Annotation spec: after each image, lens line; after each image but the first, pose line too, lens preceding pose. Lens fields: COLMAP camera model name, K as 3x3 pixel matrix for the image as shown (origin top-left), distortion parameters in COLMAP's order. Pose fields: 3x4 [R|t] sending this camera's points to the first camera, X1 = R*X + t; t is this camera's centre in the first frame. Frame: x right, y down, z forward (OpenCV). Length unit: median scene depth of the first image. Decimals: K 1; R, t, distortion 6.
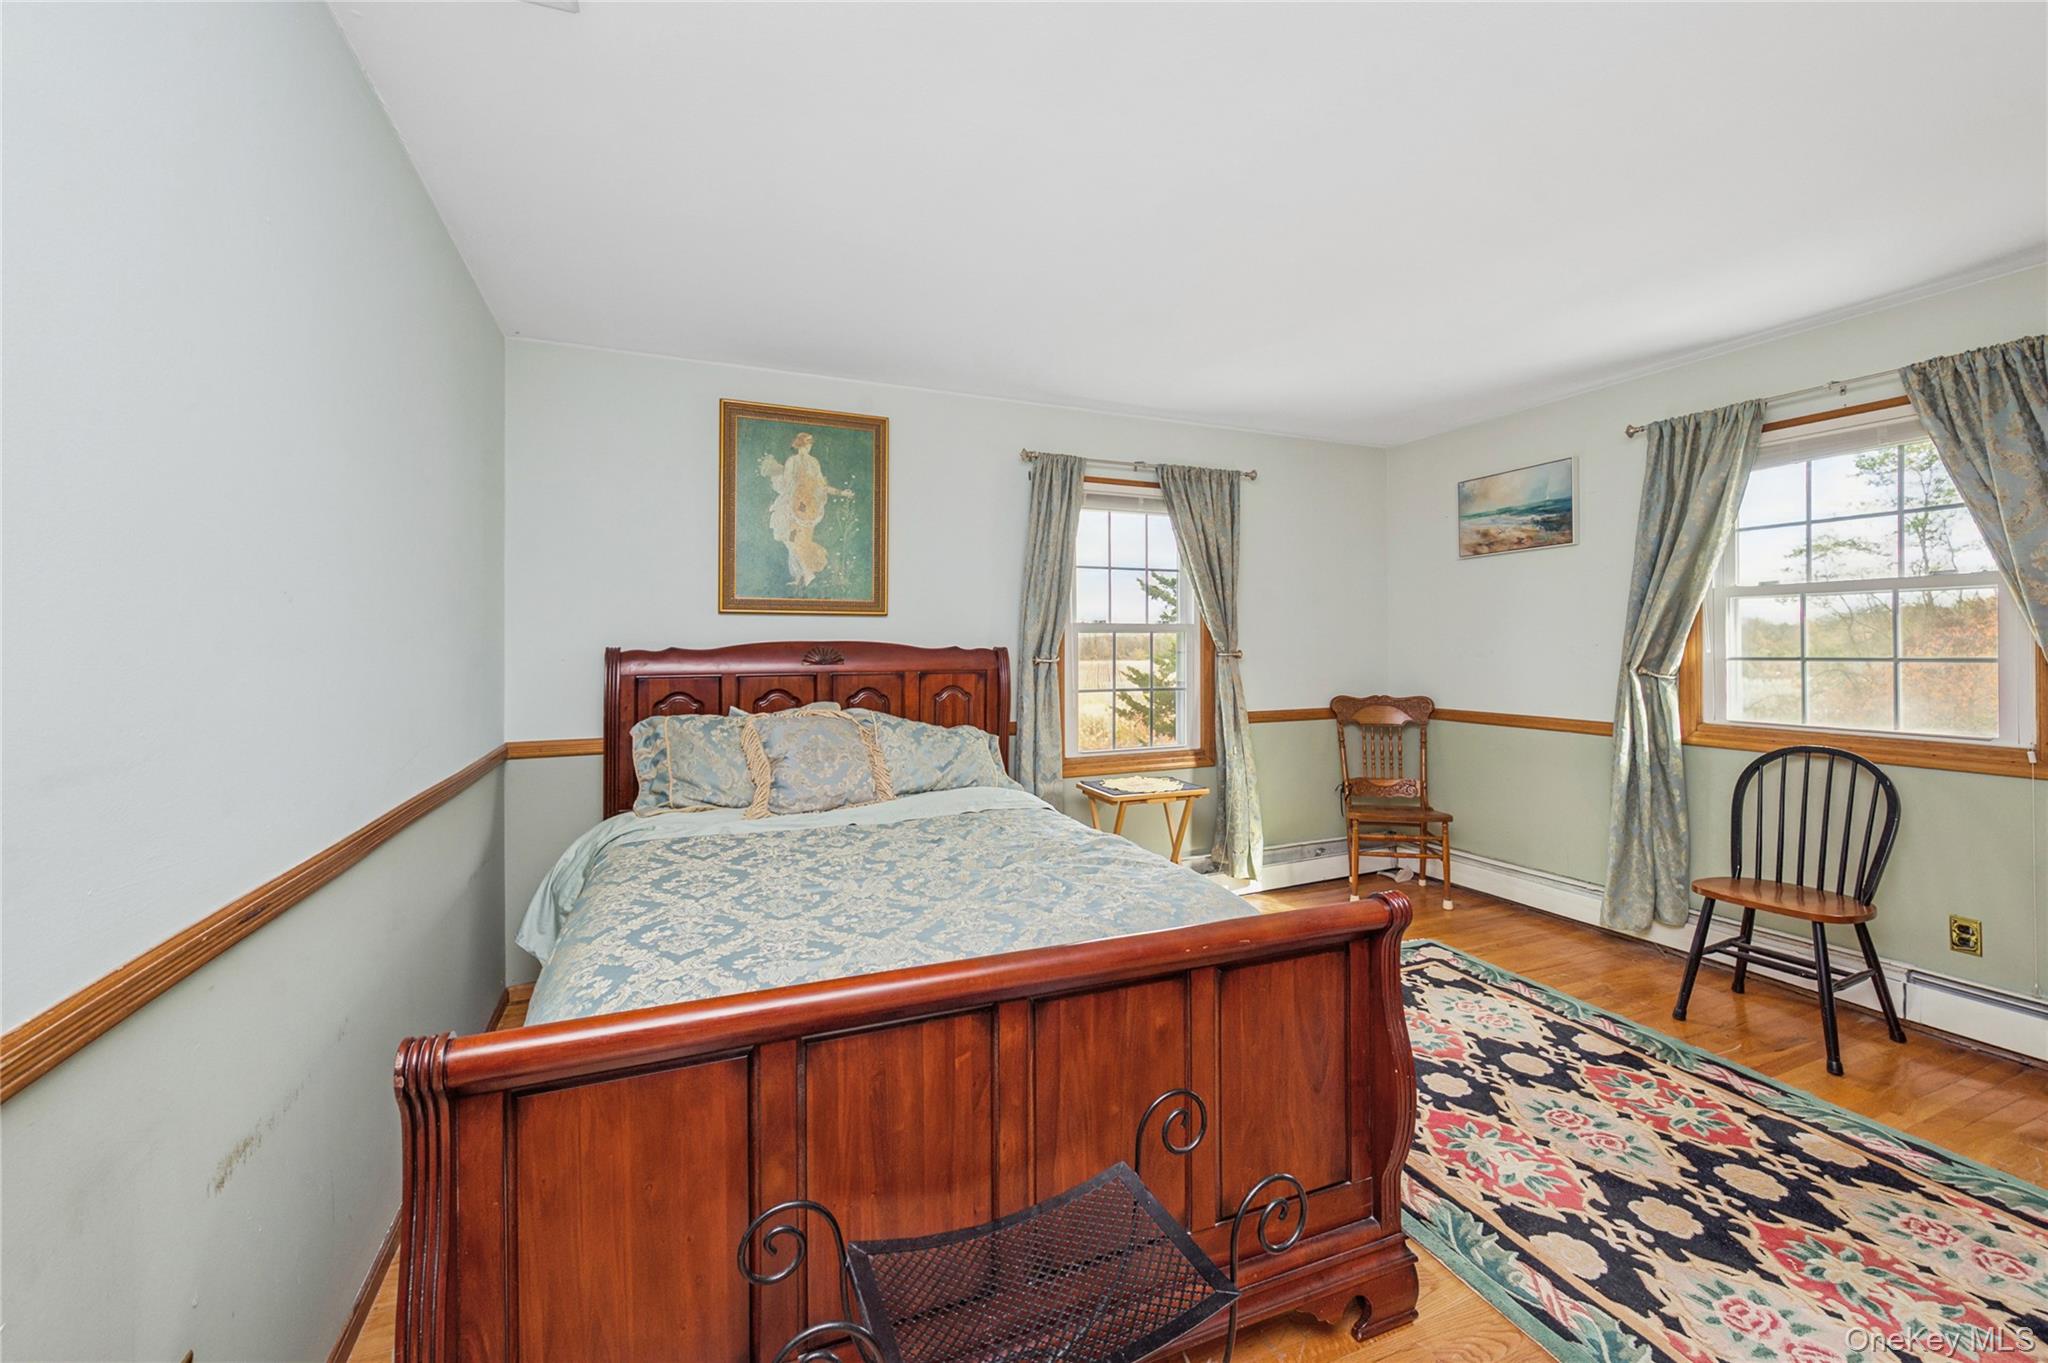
lens RADIAL K [[809.9, 0, 1029.6], [0, 809.9, 663.4], [0, 0, 1]] dist [-0.002536, 0.000122]
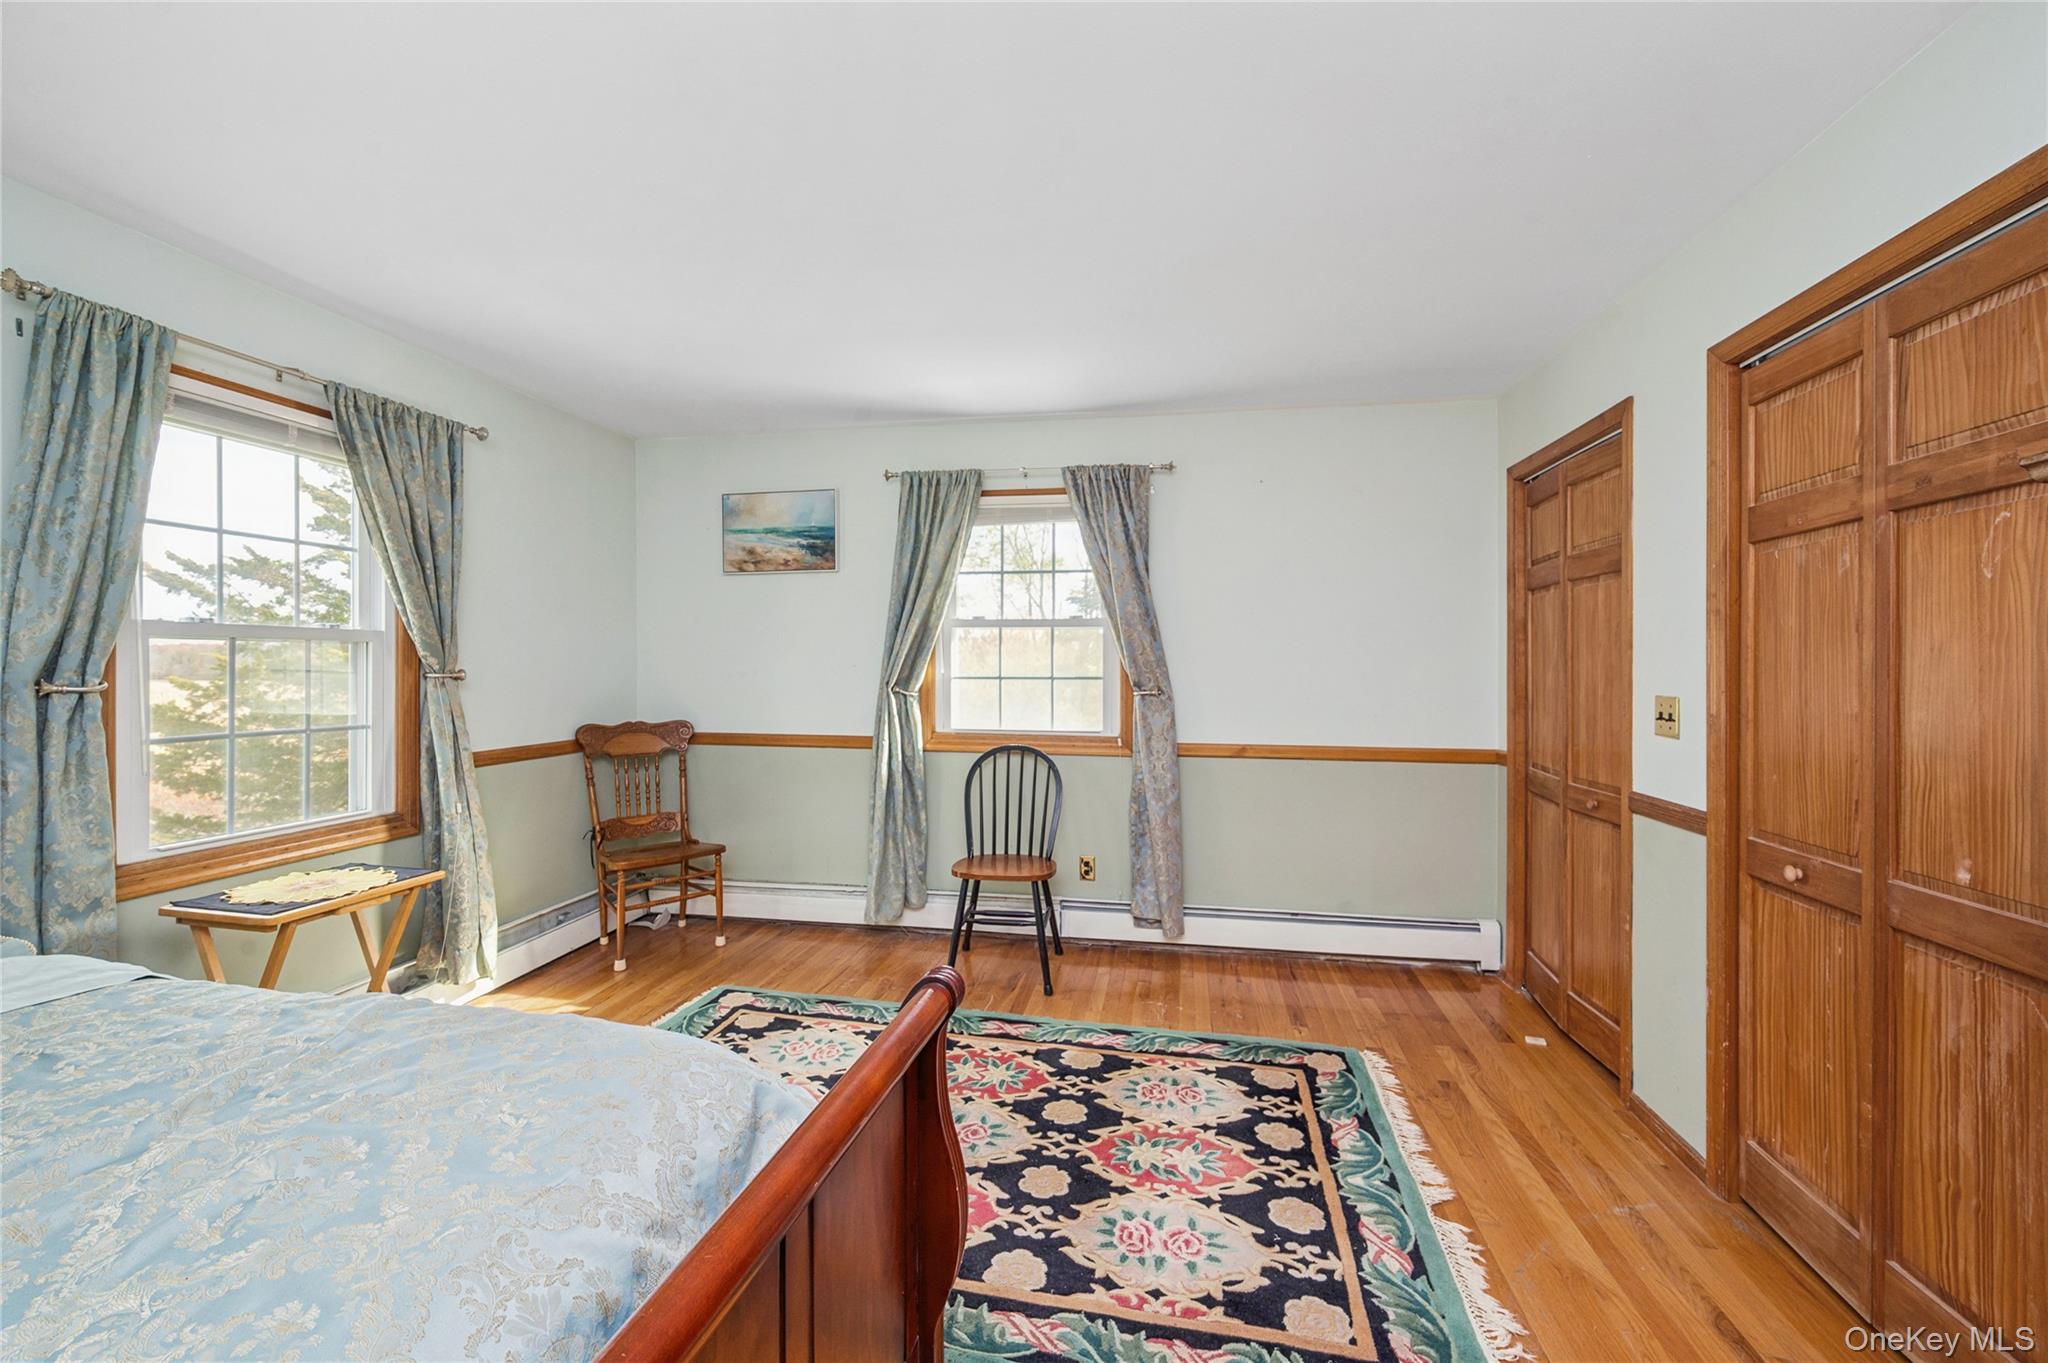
lens RADIAL K [[809.9, 0, 1027.5], [0, 809.9, 673.7], [0, 0, 1]] dist [-0.002536, 0.000122]
pose [[0.551981, -0.001342, 0.833856, -0.083583], [0.010382, 0.999932, -0.005264, -0.004136], [-0.833792, 0.011563, 0.551958, 0.216300]]
